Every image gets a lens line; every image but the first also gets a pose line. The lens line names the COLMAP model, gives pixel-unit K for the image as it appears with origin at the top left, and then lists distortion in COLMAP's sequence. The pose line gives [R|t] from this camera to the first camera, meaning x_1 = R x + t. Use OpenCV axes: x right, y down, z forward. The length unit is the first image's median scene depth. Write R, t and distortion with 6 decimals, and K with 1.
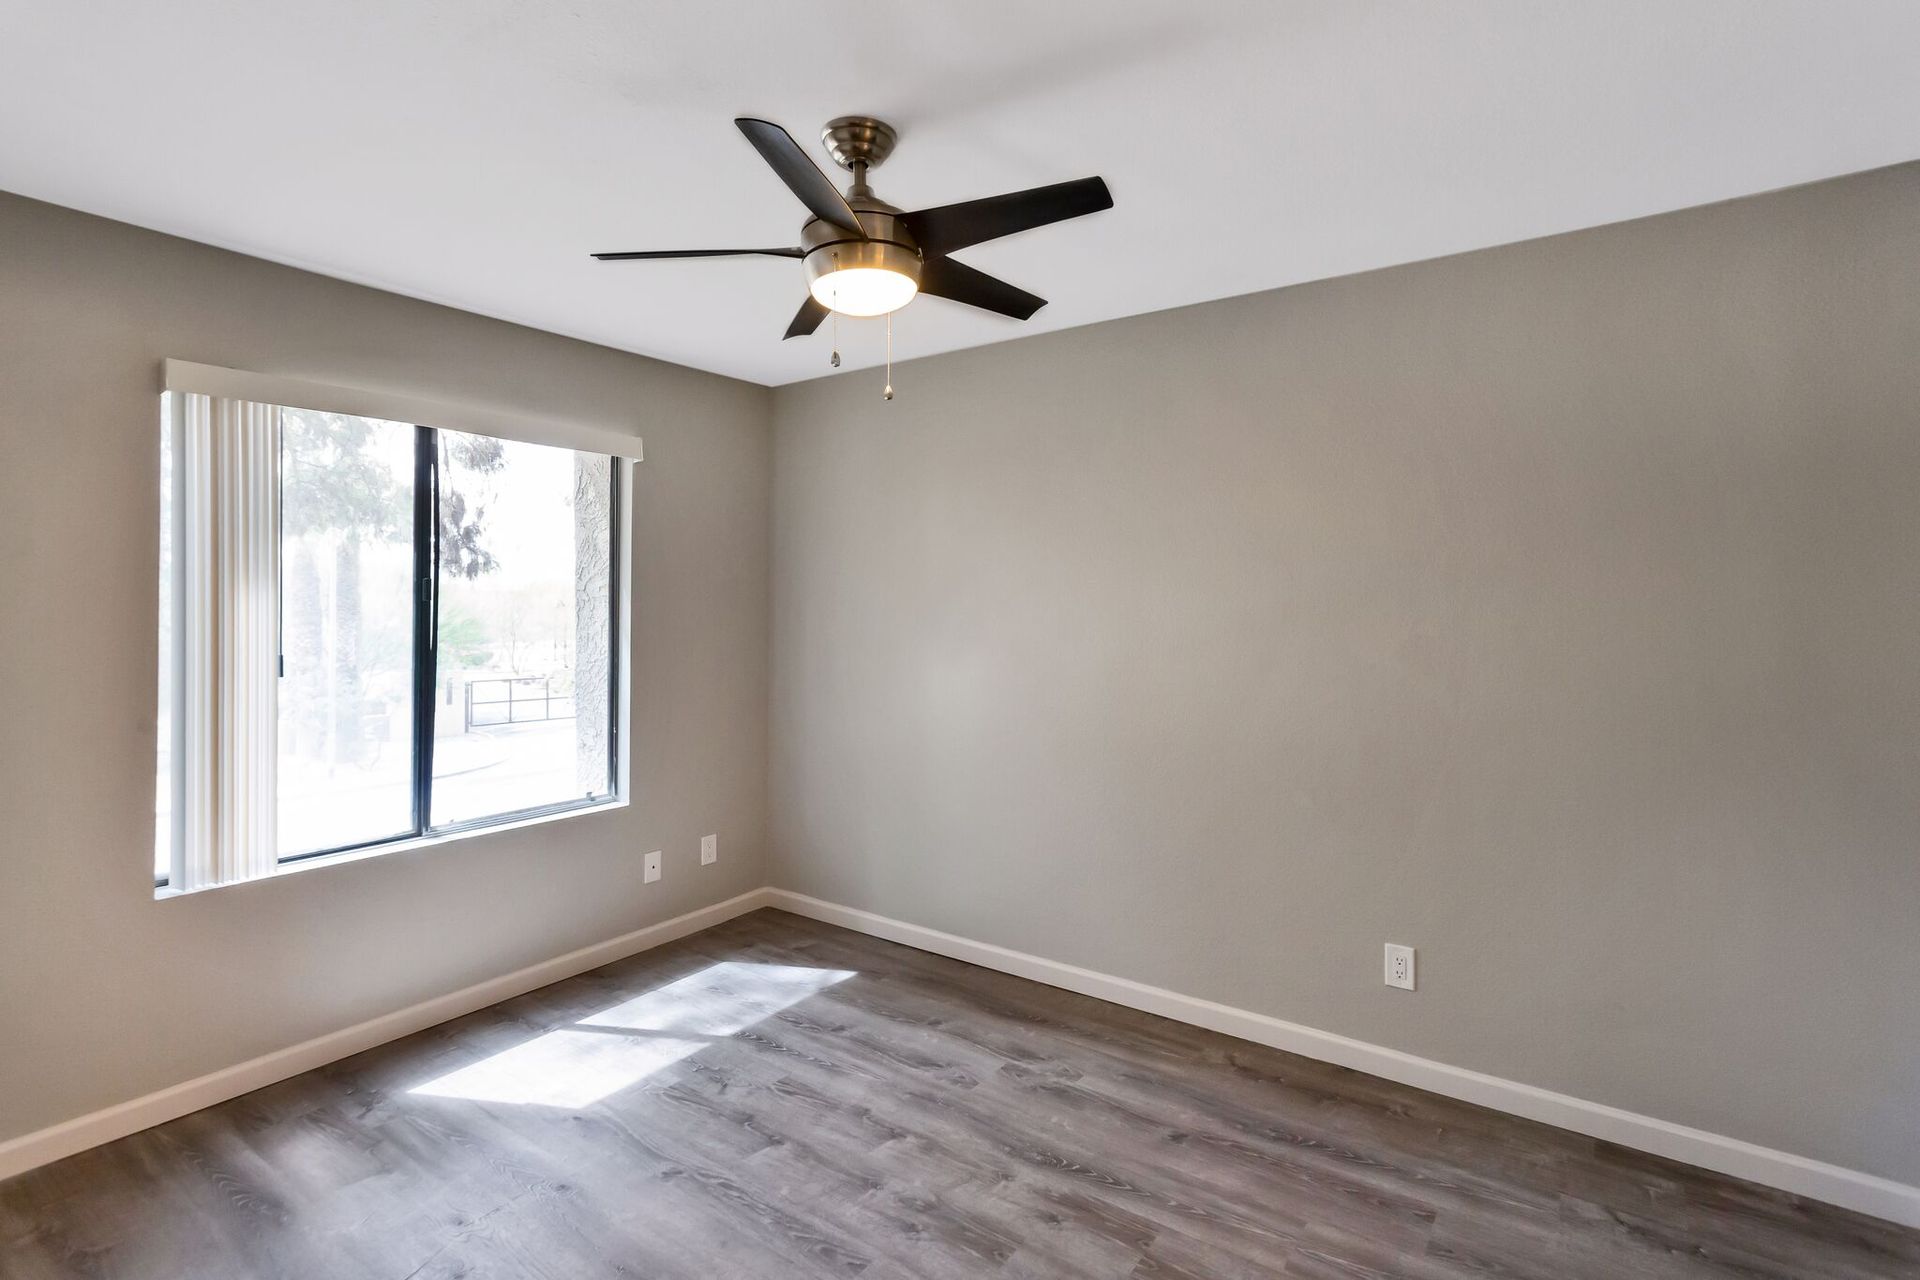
lens RADIAL K [[954.0, 0, 977.9], [0, 954.0, 614.0], [0, 0, 1]] dist [0.002663, 0.000771]
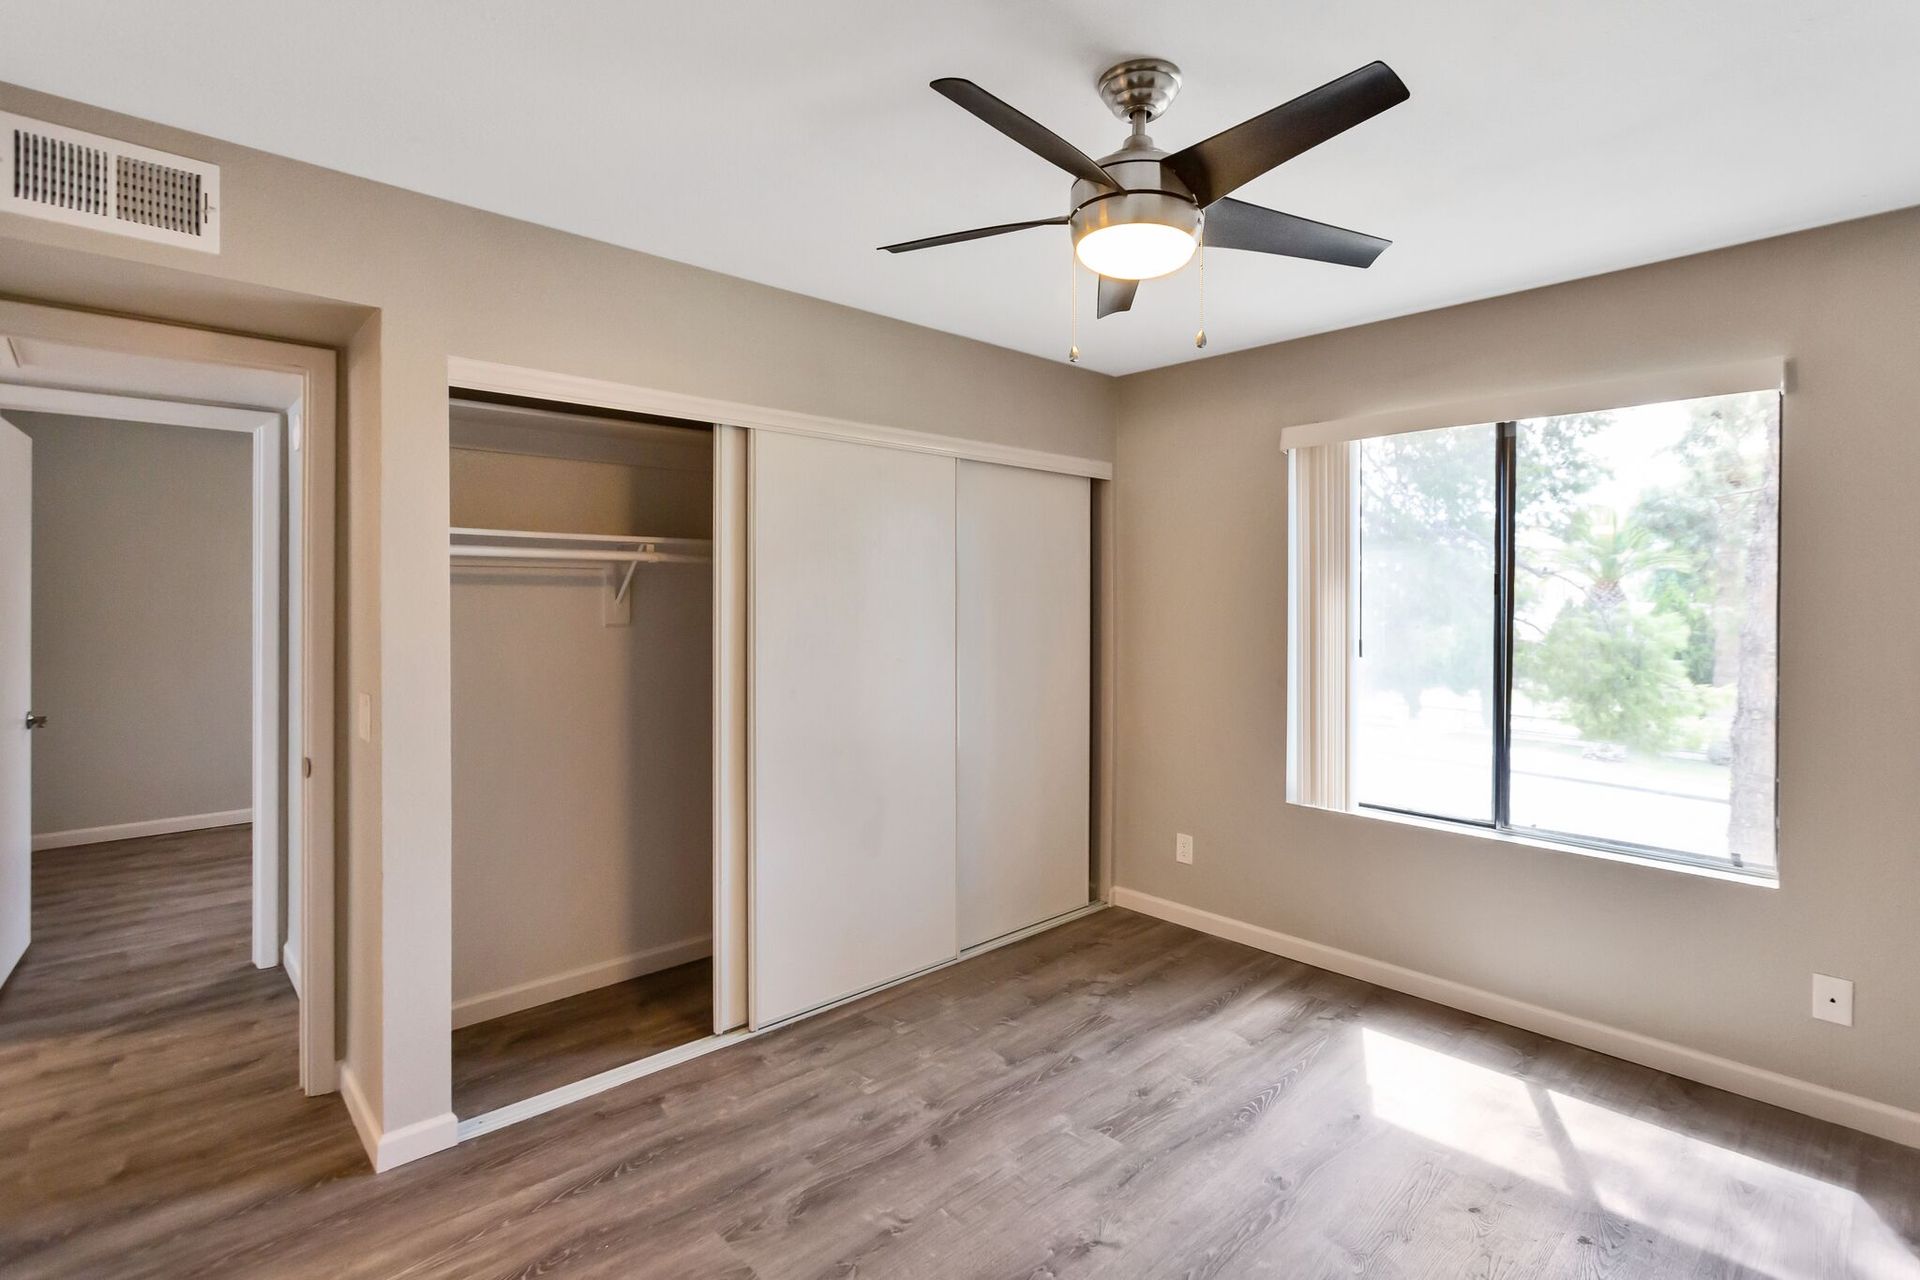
lens RADIAL K [[954.0, 0, 977.9], [0, 954.0, 614.0], [0, 0, 1]] dist [0.002663, 0.000771]
pose [[-0.229463, 0.005163, -0.973304, 0.532534], [-0.022045, 0.999702, 0.010500, 0.007580], [0.973068, 0.023866, -0.229281, 0.706829]]
